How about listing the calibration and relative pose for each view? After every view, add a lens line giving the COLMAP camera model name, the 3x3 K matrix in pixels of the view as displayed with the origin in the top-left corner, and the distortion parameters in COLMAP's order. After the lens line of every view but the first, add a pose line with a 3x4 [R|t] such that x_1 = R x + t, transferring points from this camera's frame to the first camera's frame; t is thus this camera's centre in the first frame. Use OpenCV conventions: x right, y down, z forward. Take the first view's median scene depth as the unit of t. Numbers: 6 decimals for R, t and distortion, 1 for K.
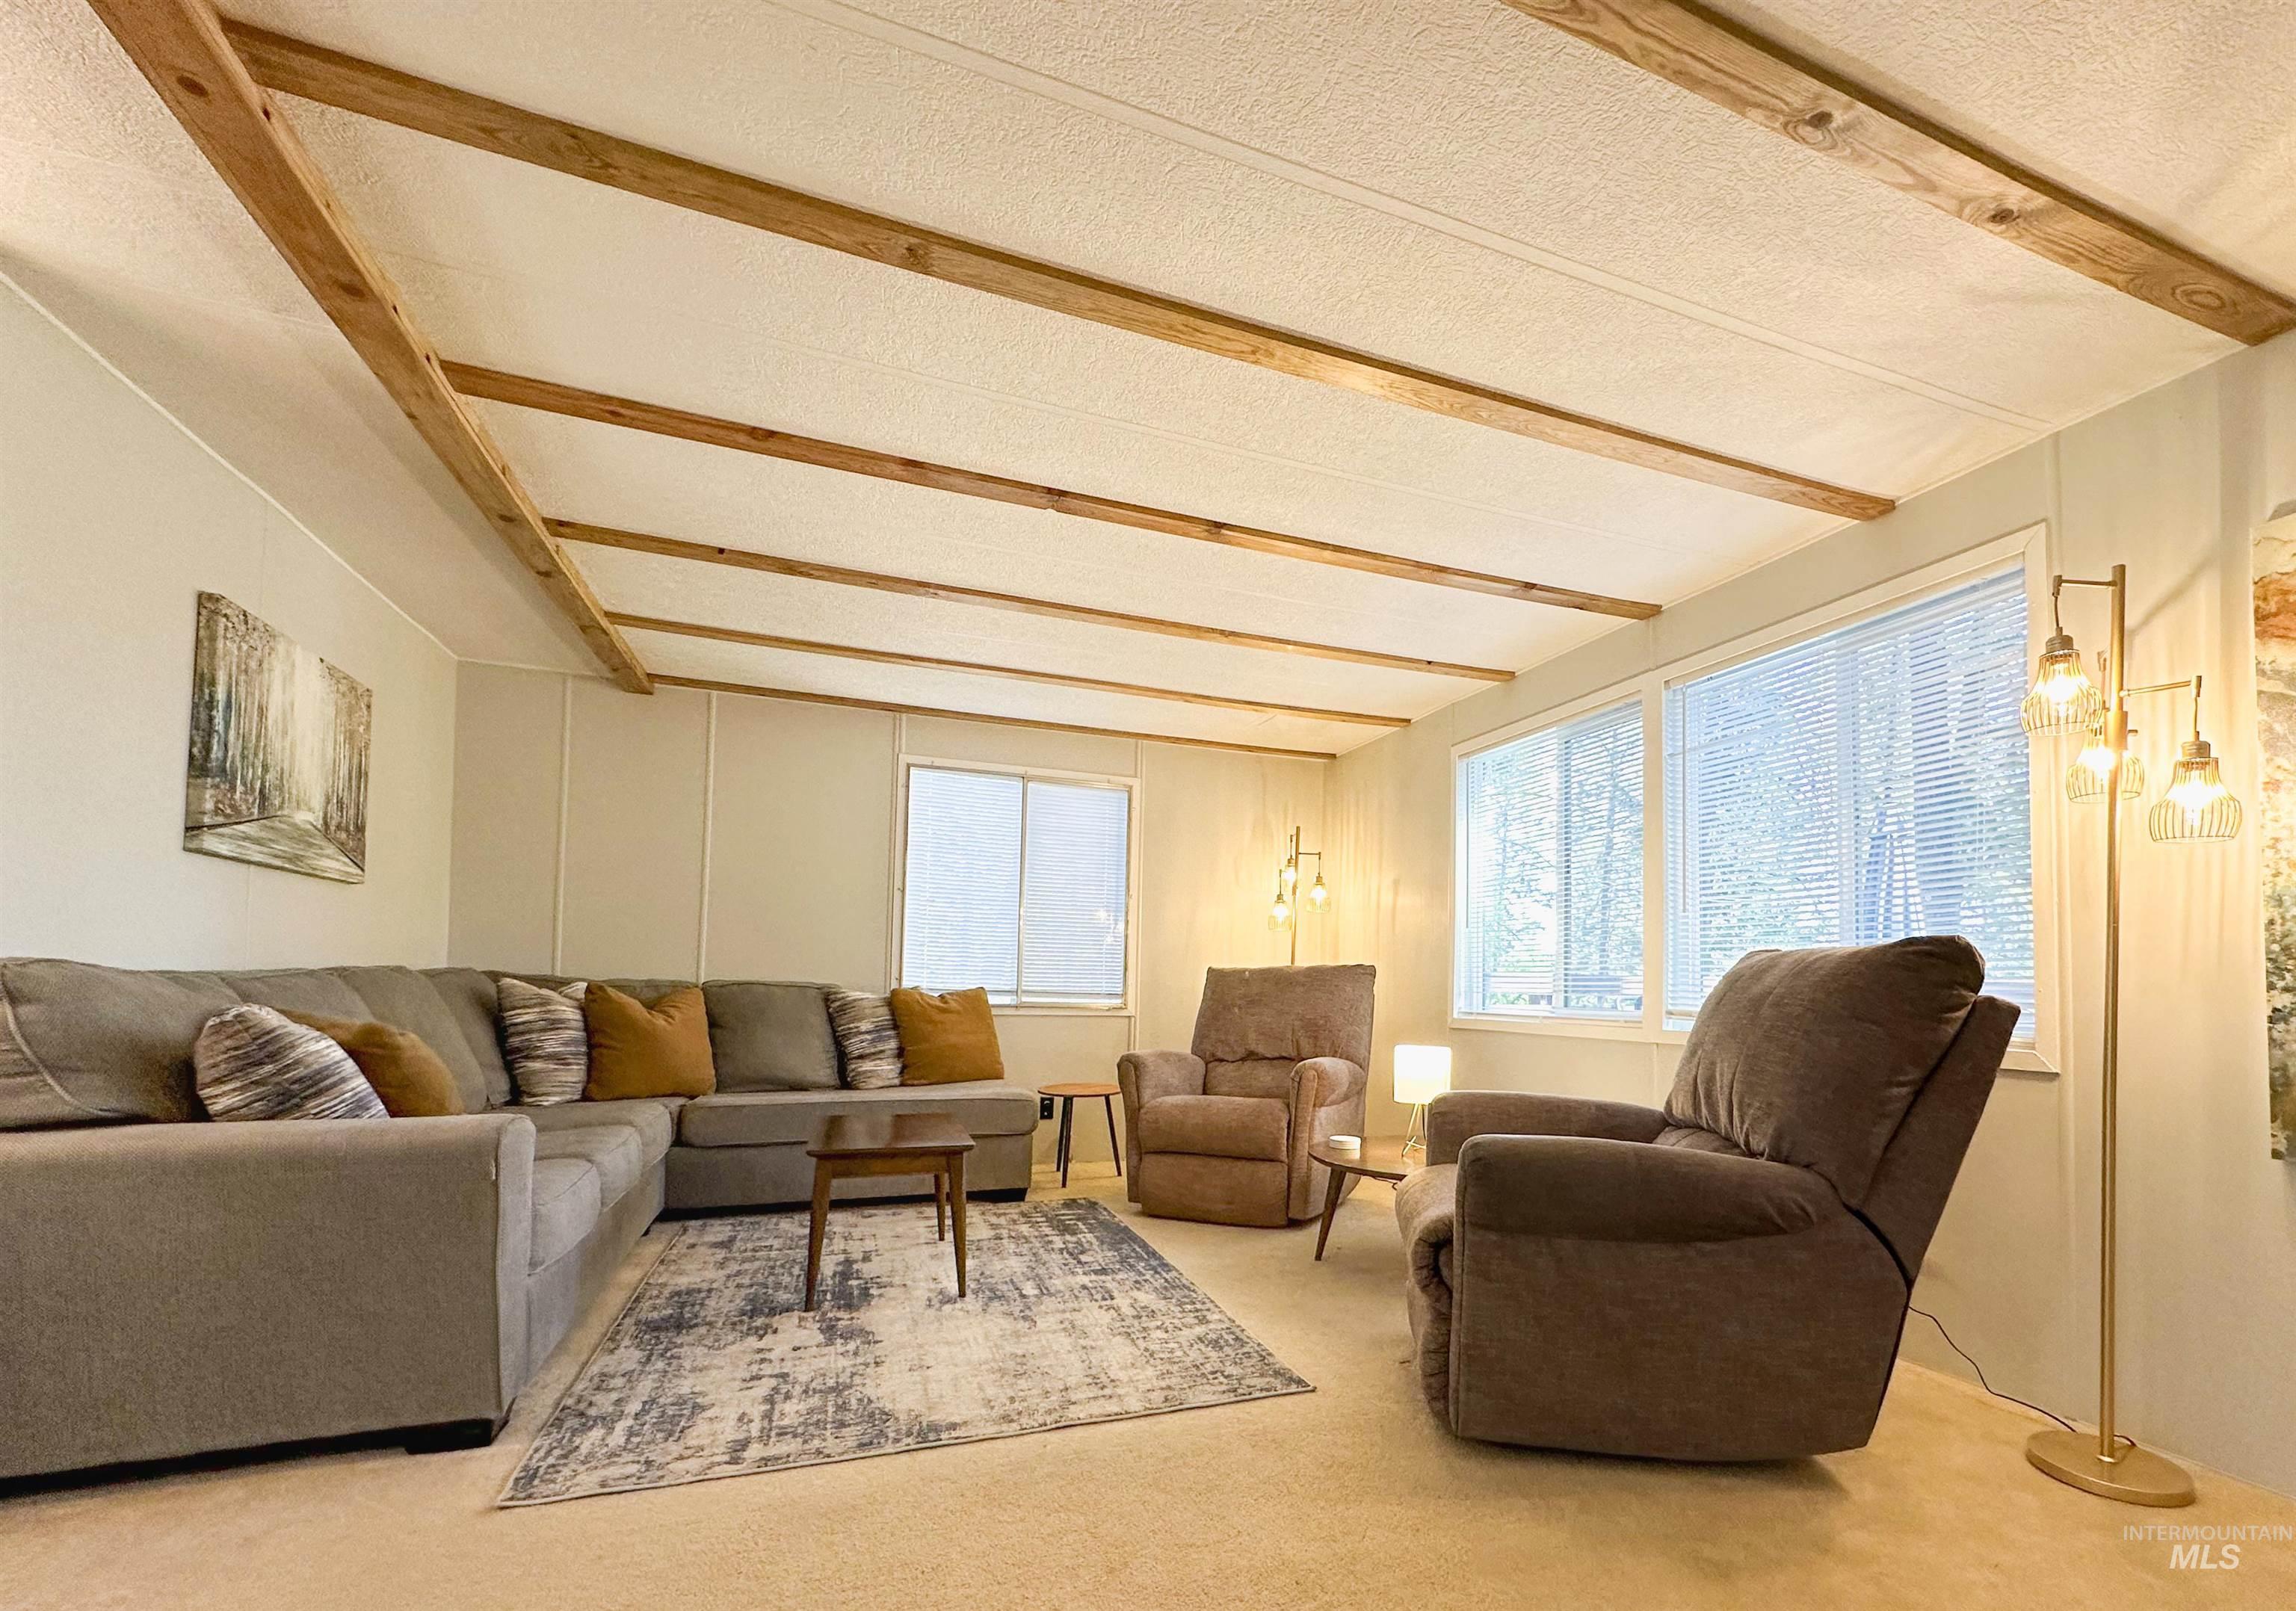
lens RADIAL K [[918.8, 0, 1150.1], [0, 918.8, 947.0], [0, 0, 1]] dist [0.000078, 0.000020]
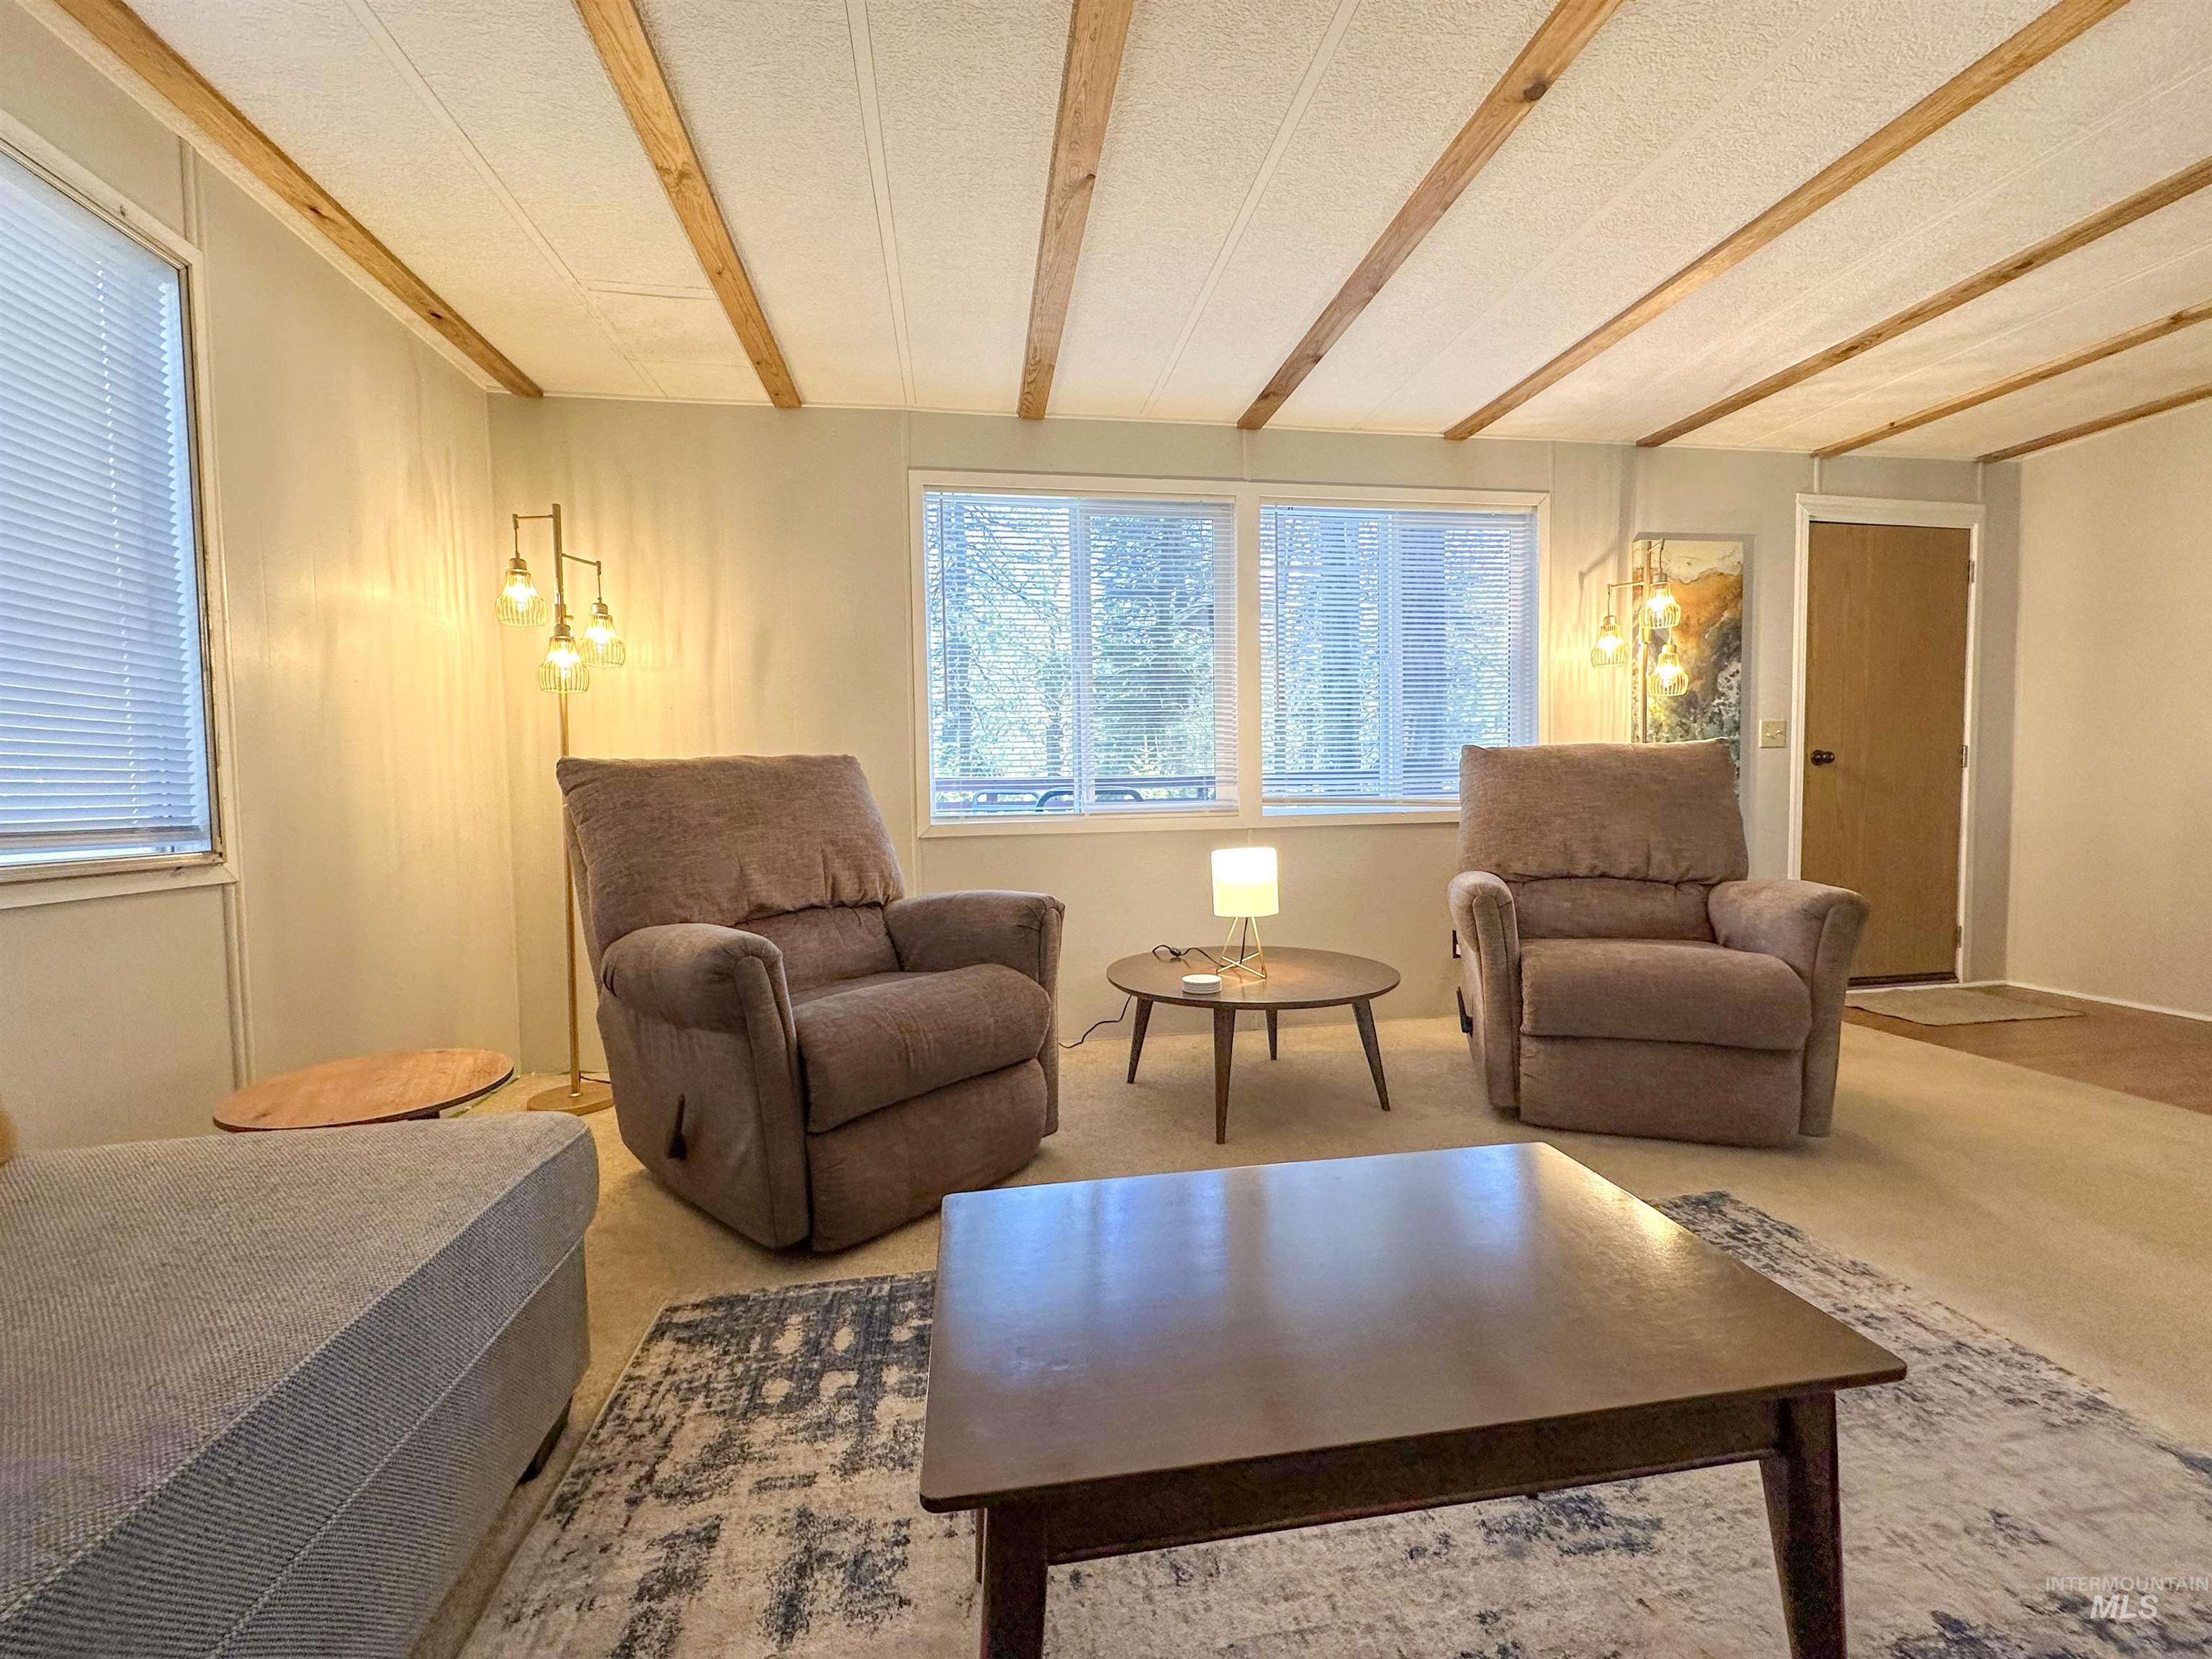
lens RADIAL K [[902.6, 0, 1106.0], [0, 902.6, 829.5], [0, 0, 1]] dist [0.000570, 0.000045]
pose [[0.181725, -0.068090, 0.980989, -0.357556], [-0.018576, 0.997184, 0.072655, 0.019937], [-0.983174, -0.031426, 0.179949, 0.628430]]
